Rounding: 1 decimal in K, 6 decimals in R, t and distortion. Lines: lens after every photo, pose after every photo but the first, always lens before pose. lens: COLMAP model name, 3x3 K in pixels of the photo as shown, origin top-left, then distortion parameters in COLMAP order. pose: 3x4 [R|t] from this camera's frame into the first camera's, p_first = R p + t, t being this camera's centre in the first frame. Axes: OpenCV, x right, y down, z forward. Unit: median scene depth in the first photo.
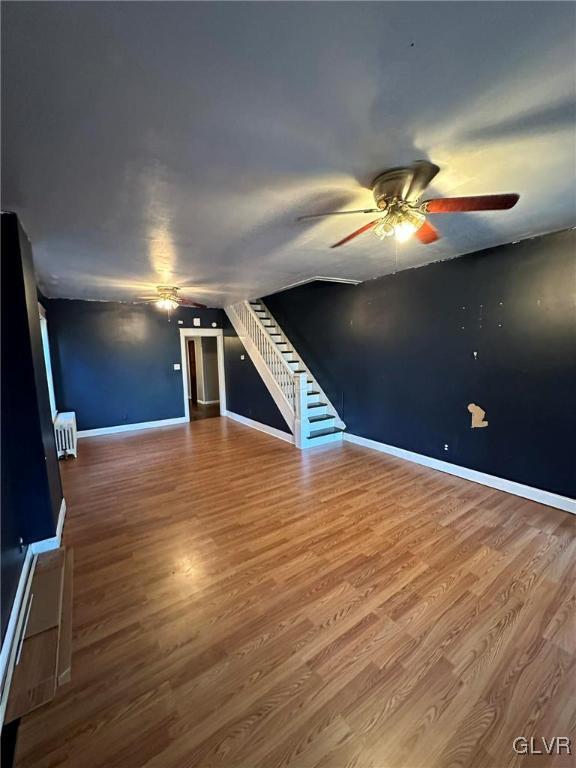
lens RADIAL K [[304.7, 0, 291.6], [0, 304.7, 381.5], [0, 0, 1]] dist [-0.003778, -0.000077]
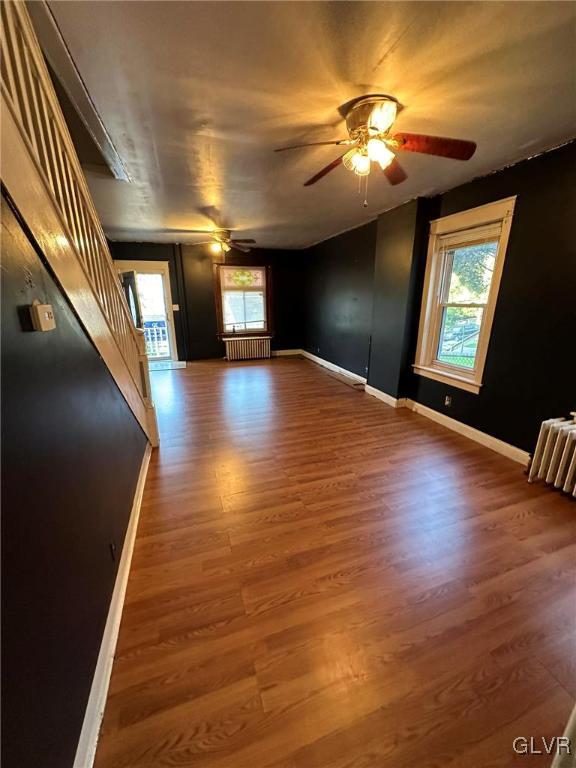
lens RADIAL K [[304.7, 0, 288.3], [0, 304.7, 387.2], [0, 0, 1]] dist [-0.003778, -0.000077]
pose [[-0.961591, -0.051645, 0.269585, -0.611723], [0.054906, 0.926099, 0.373263, -0.183307], [-0.268939, 0.373728, -0.887693, 2.158359]]
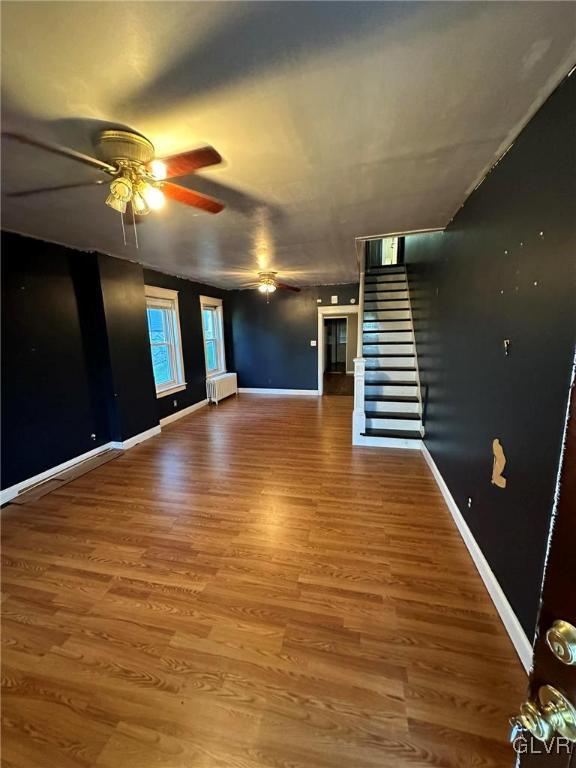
lens RADIAL K [[304.7, 0, 288.5], [0, 304.7, 385.5], [0, 0, 1]] dist [-0.003778, -0.000077]
pose [[0.669967, 0.143979, -0.728296, 0.762523], [-0.072782, 0.989026, 0.128571, -0.065609], [0.738815, -0.033132, 0.673094, 0.405777]]
